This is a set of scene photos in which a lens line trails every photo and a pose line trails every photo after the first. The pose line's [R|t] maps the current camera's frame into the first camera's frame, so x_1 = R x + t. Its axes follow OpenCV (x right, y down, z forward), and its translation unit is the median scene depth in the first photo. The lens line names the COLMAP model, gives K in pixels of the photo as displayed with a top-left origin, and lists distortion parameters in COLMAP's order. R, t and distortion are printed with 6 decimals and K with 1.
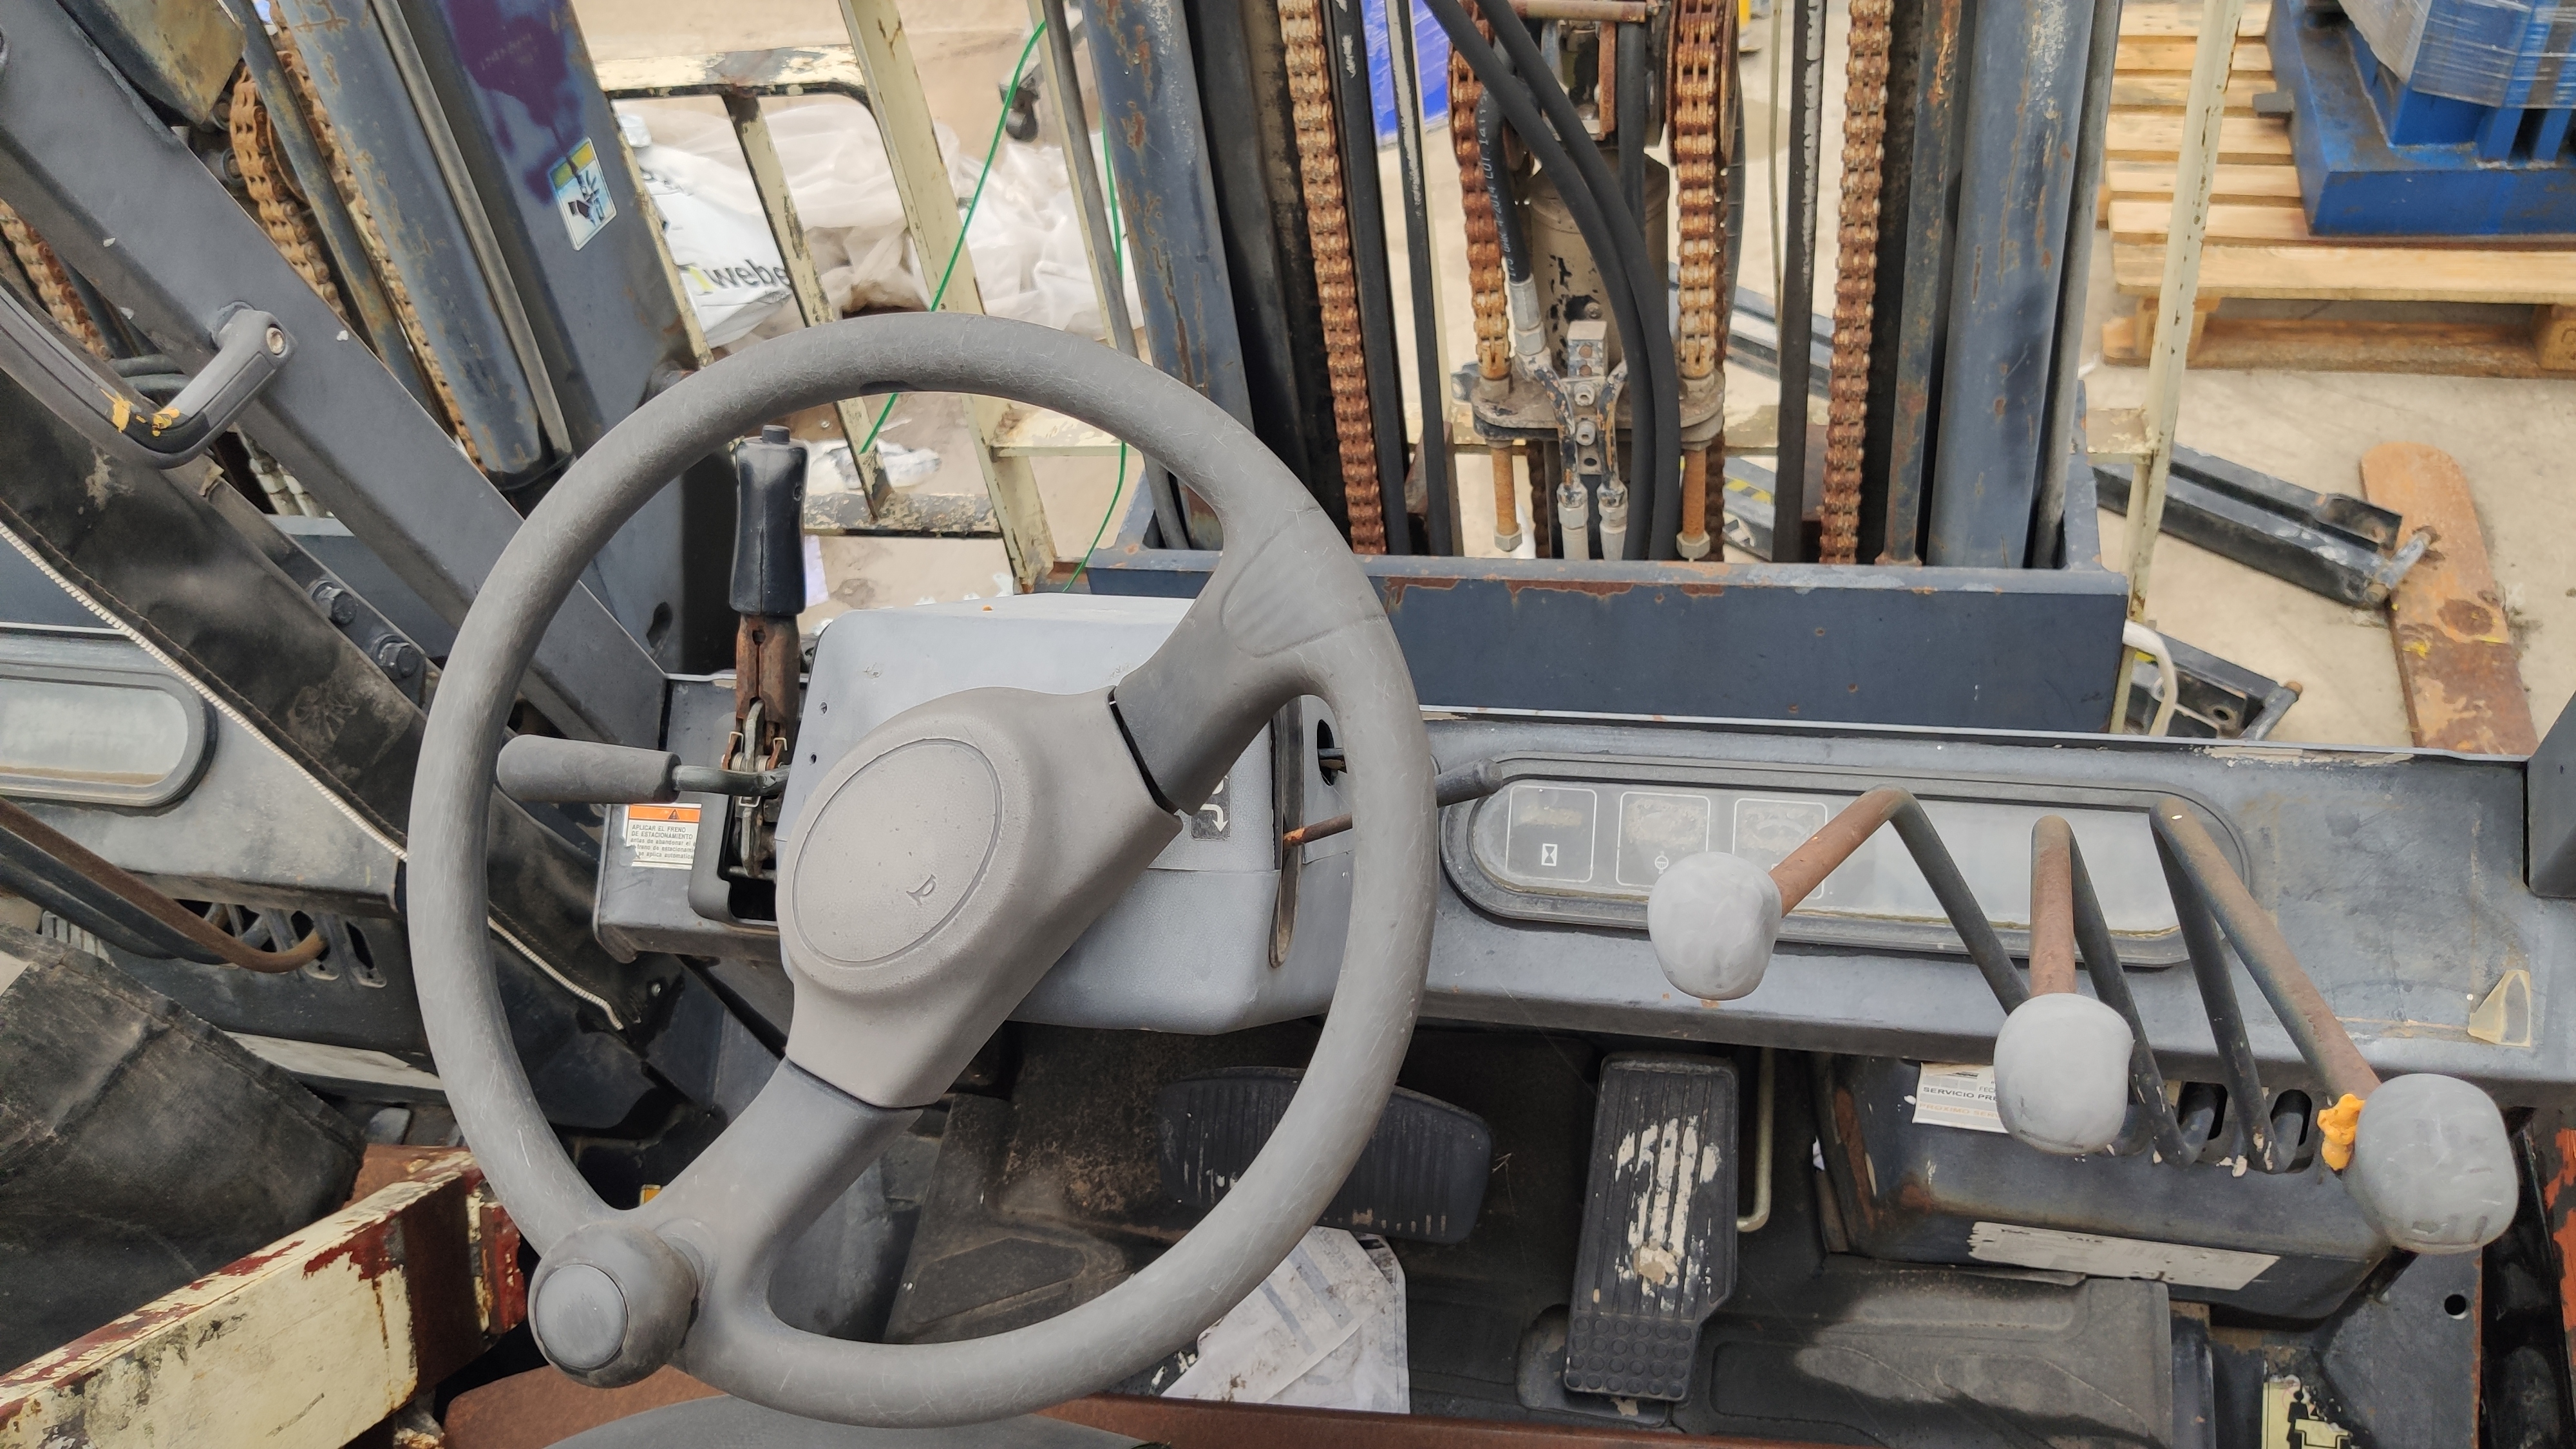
lens RADIAL K [[2003.8, 0, 1277.7], [0, 2003.8, 747.8], [0, 0, 1]] dist [0.037246, -0.076943]
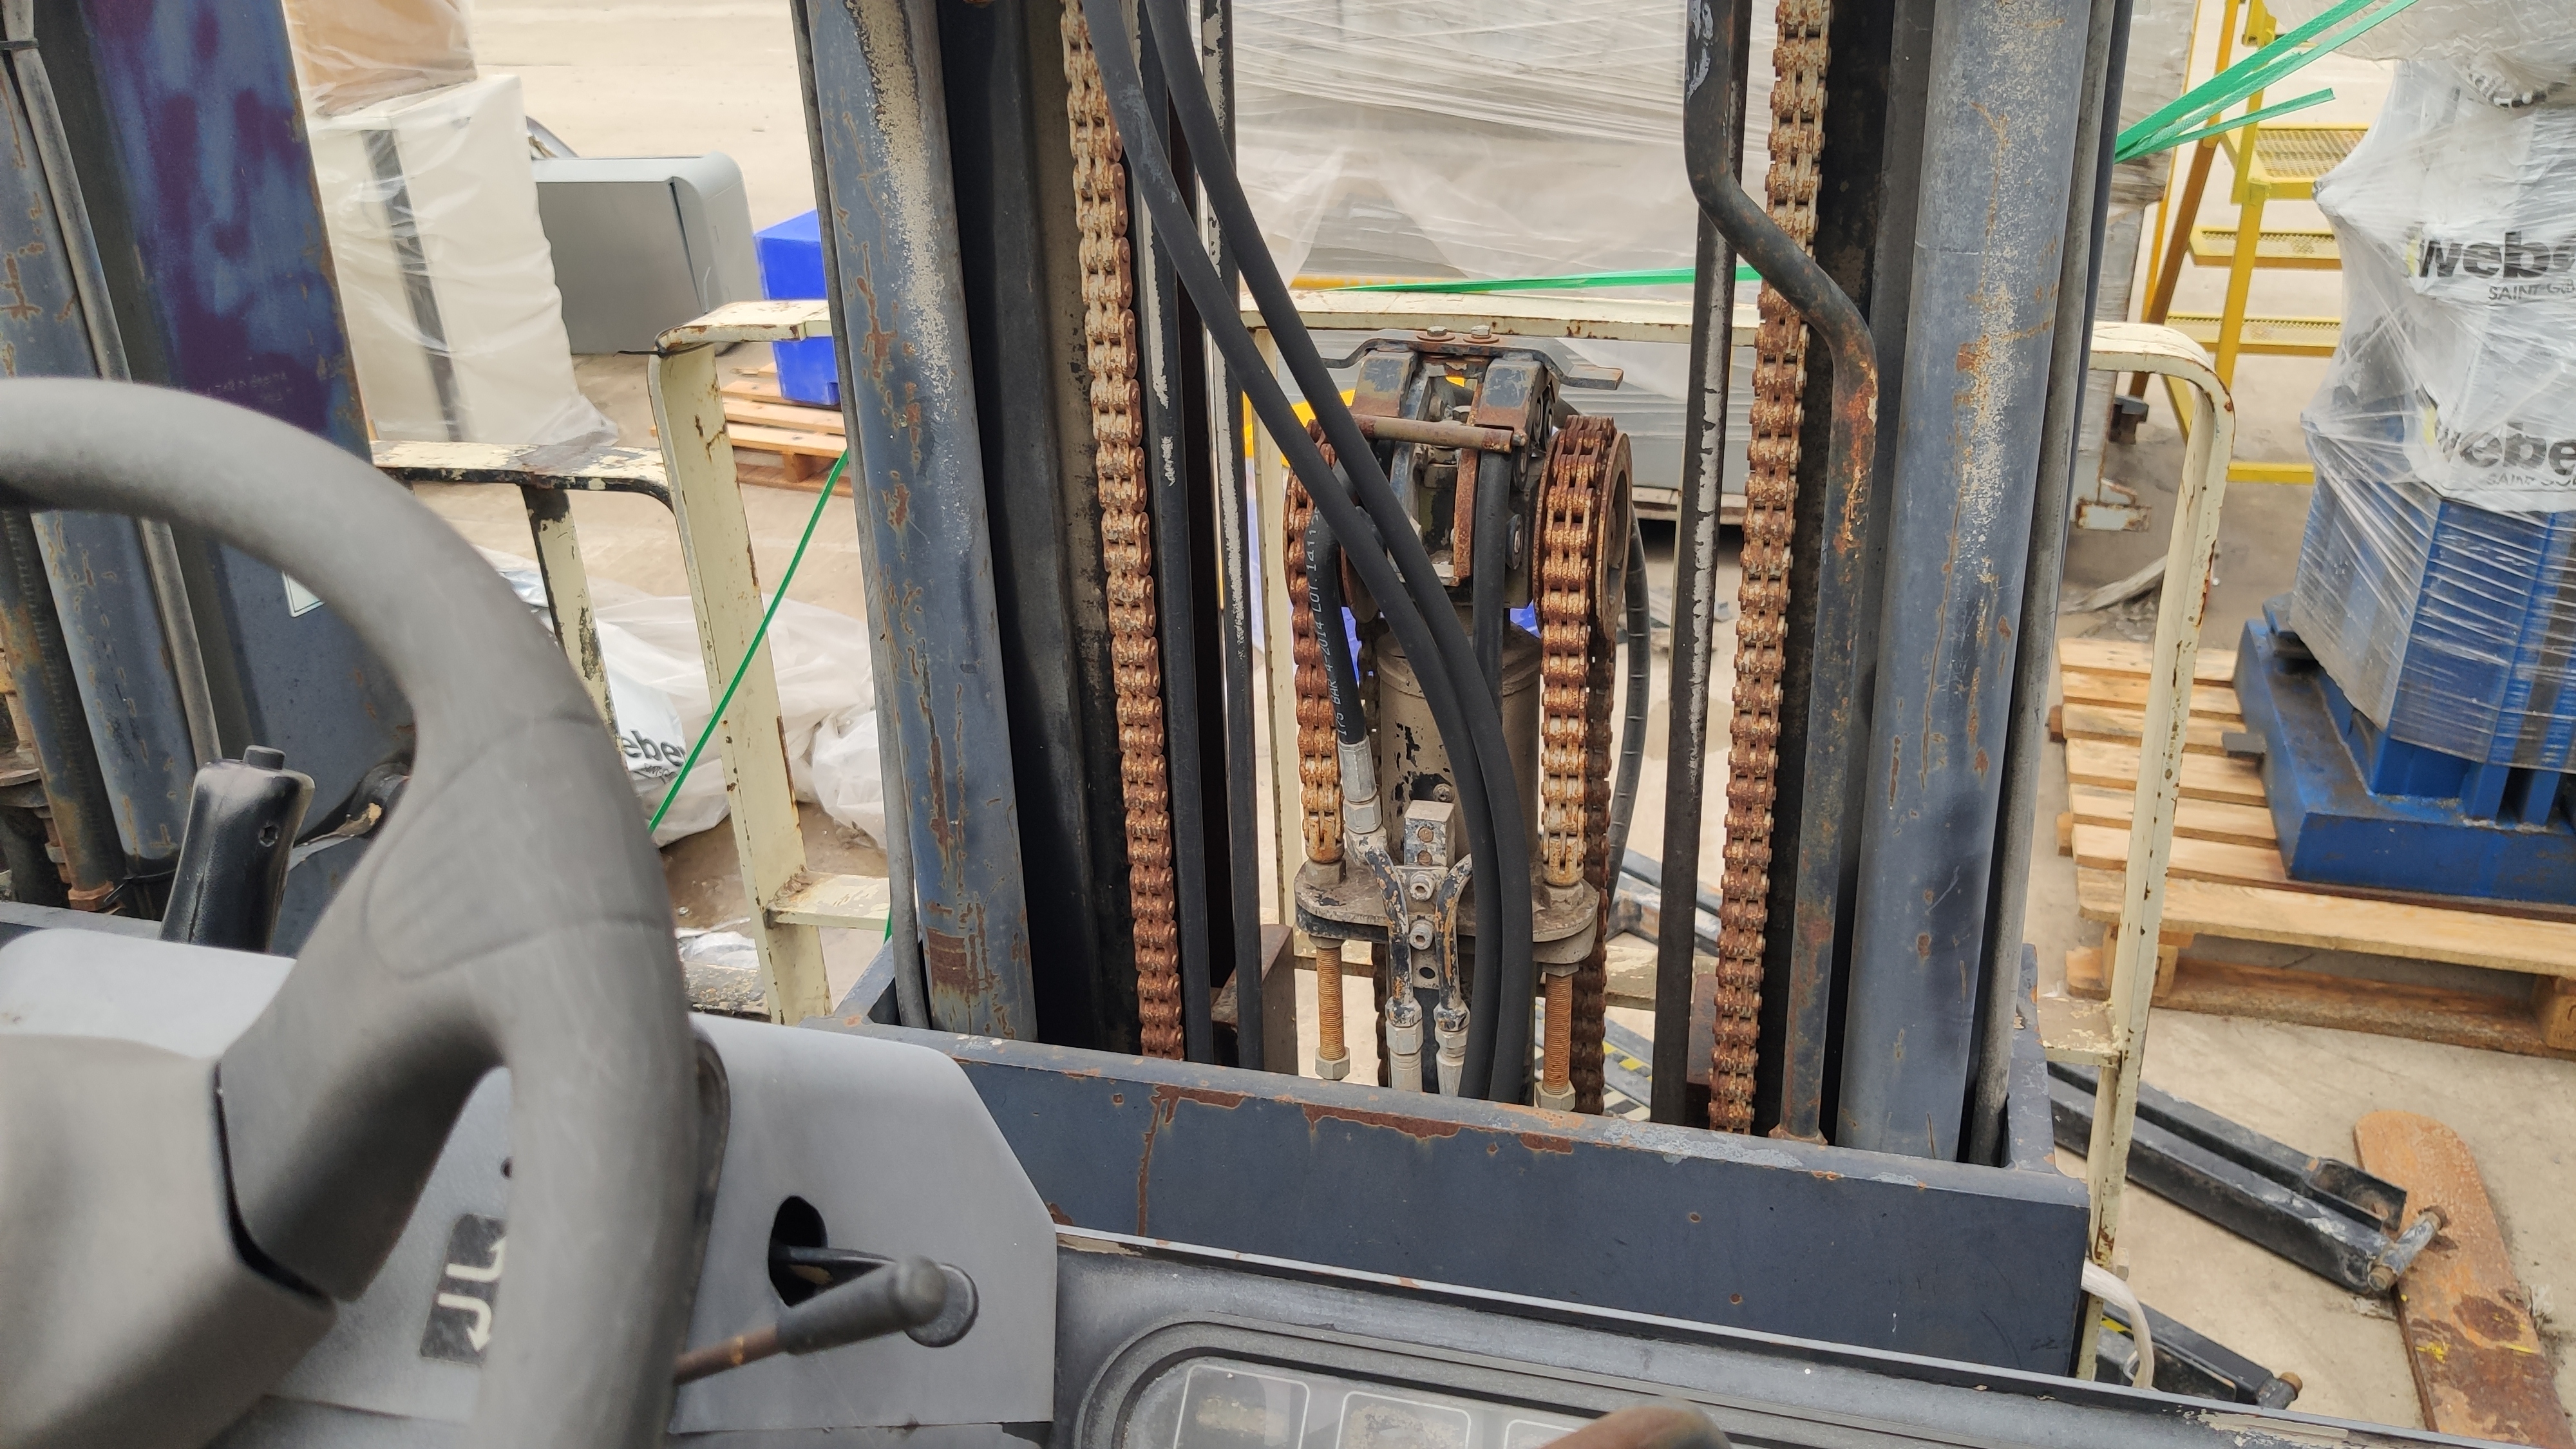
lens RADIAL K [[2003.8, 0, 1265.9], [0, 2003.8, 731.1], [0, 0, 1]] dist [0.037246, -0.076943]
pose [[0.993862, 0.110251, -0.009157, 0.098035], [-0.108049, 0.949559, -0.294384, 0.010621], [-0.023761, 0.293567, 0.955643, 0.222613]]
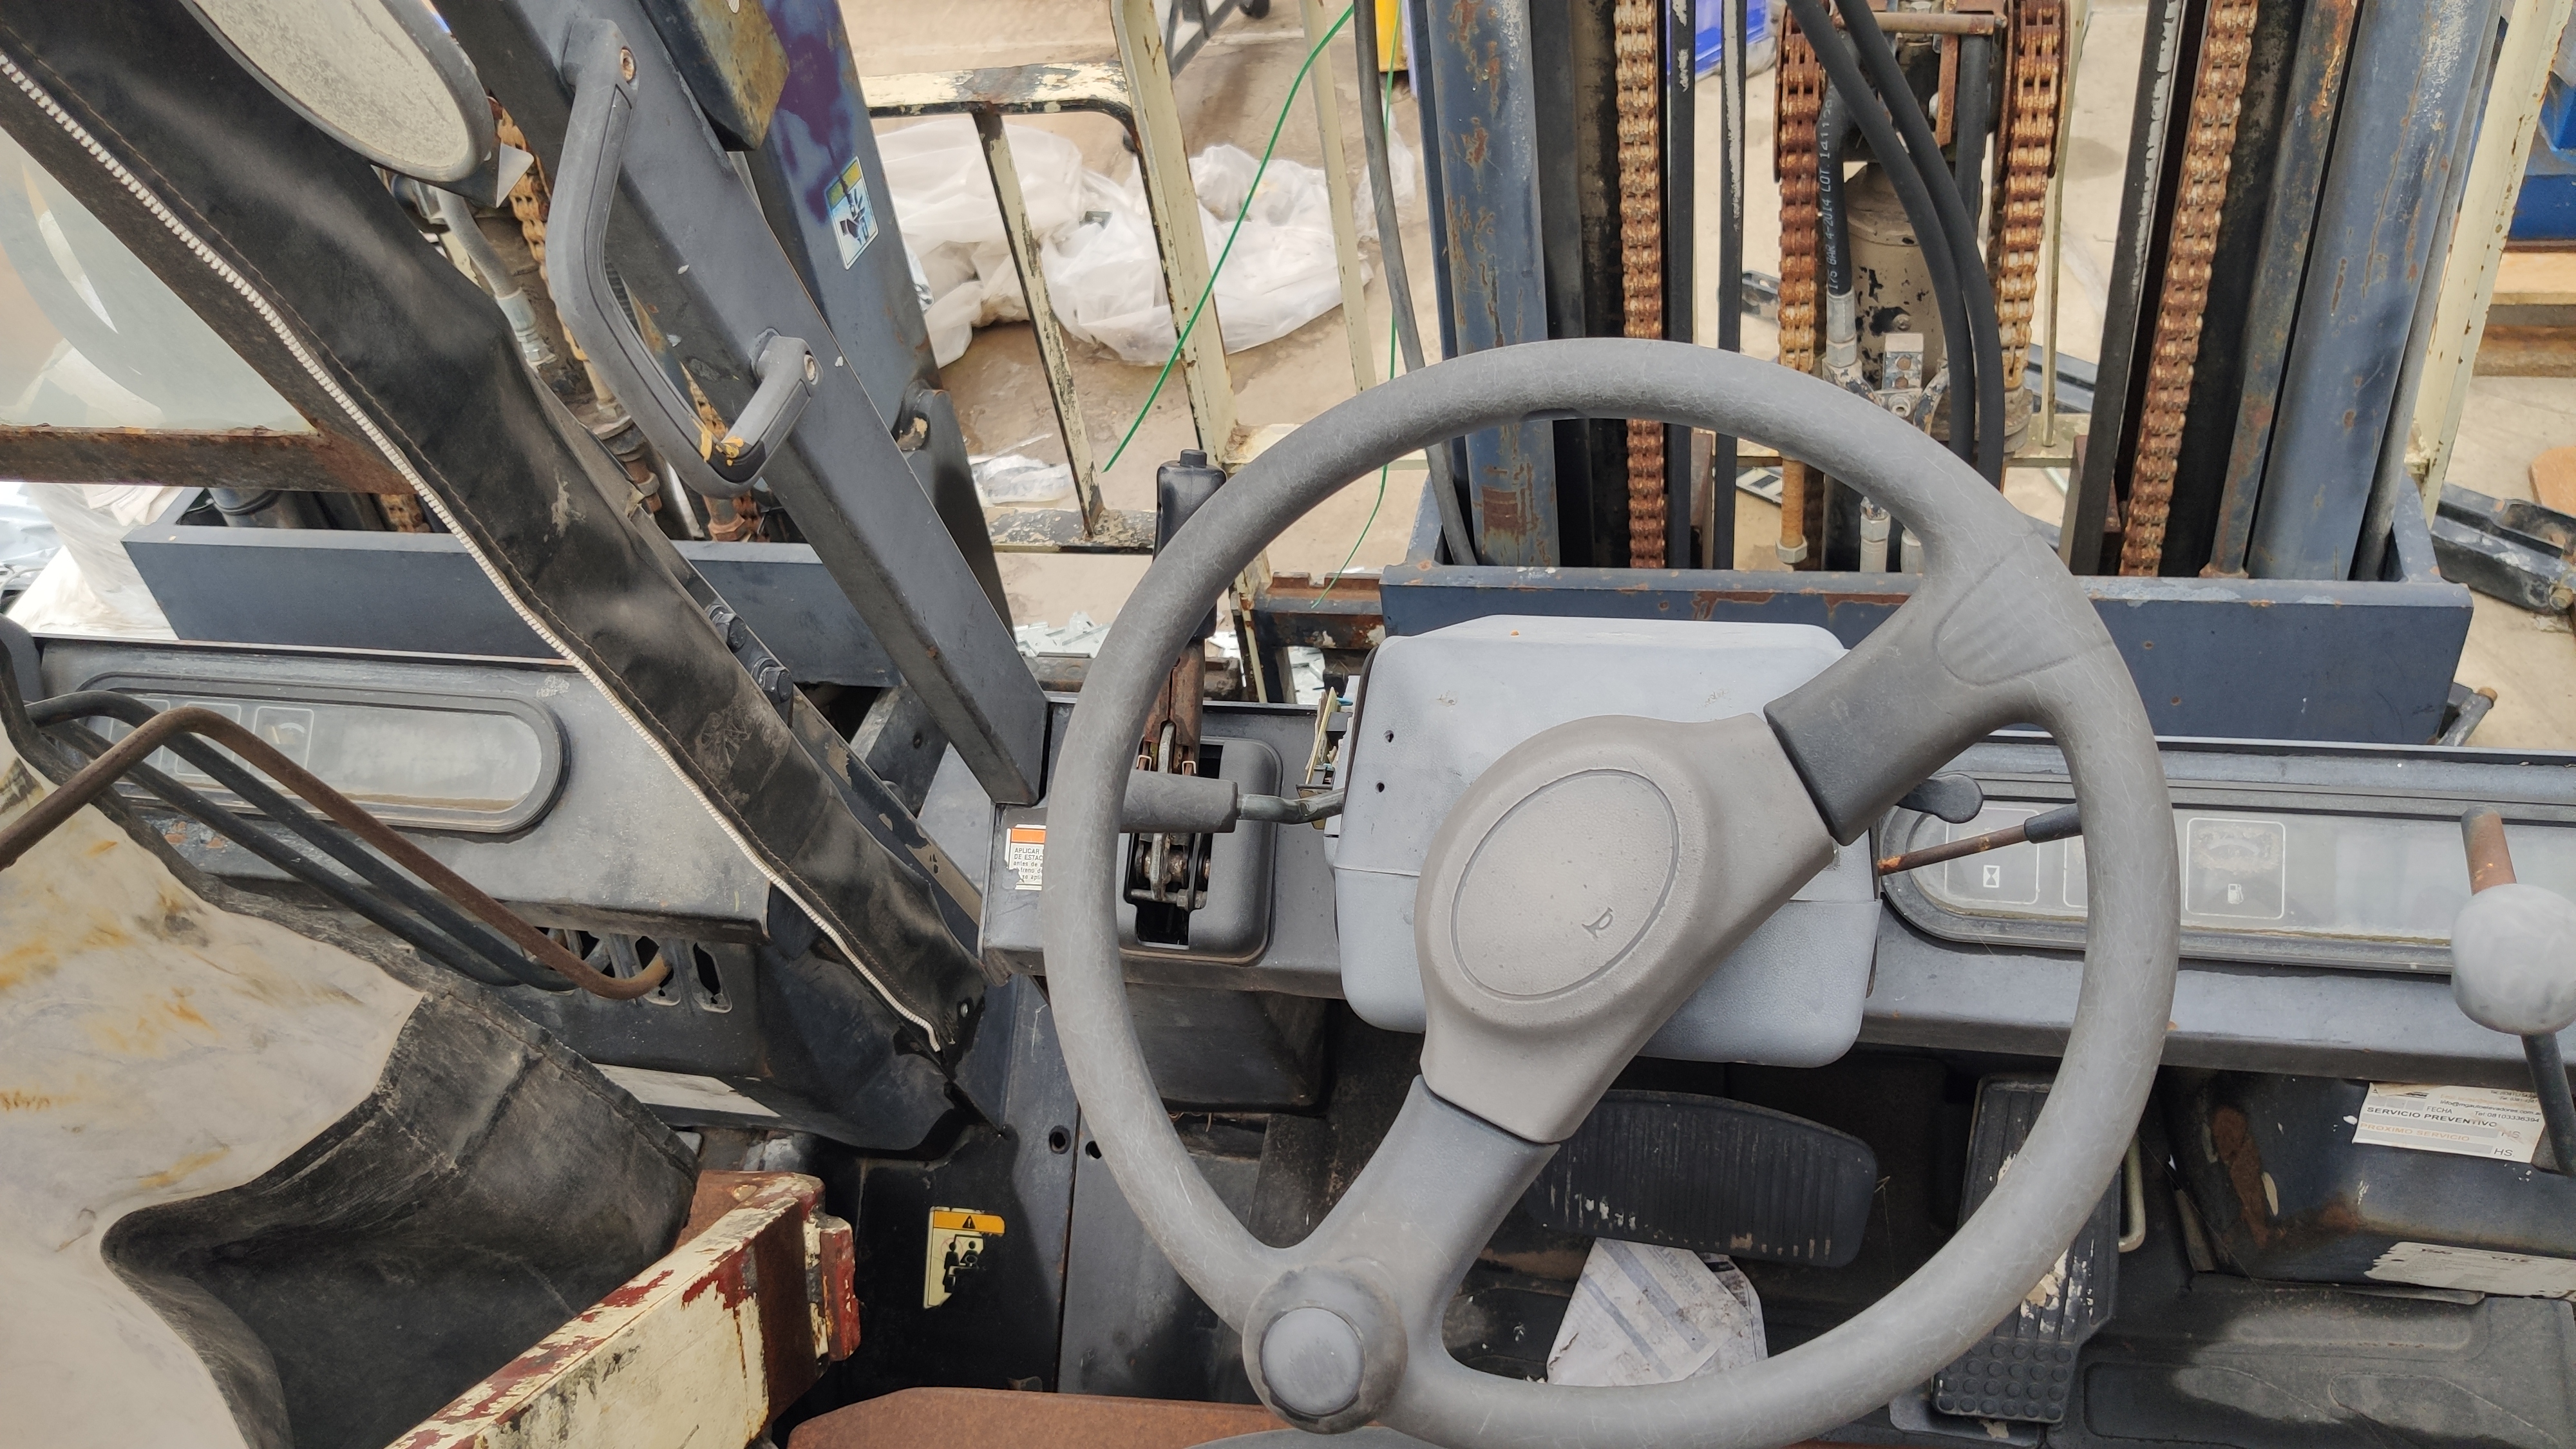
lens RADIAL K [[2003.8, 0, 1287.5], [0, 2003.8, 744.6], [0, 0, 1]] dist [0.037246, -0.076943]
pose [[0.999982, -0.006021, -0.000693, -0.162687], [0.006017, 0.999969, -0.005153, -0.006441], [0.000724, 0.005149, 0.999986, 0.006270]]
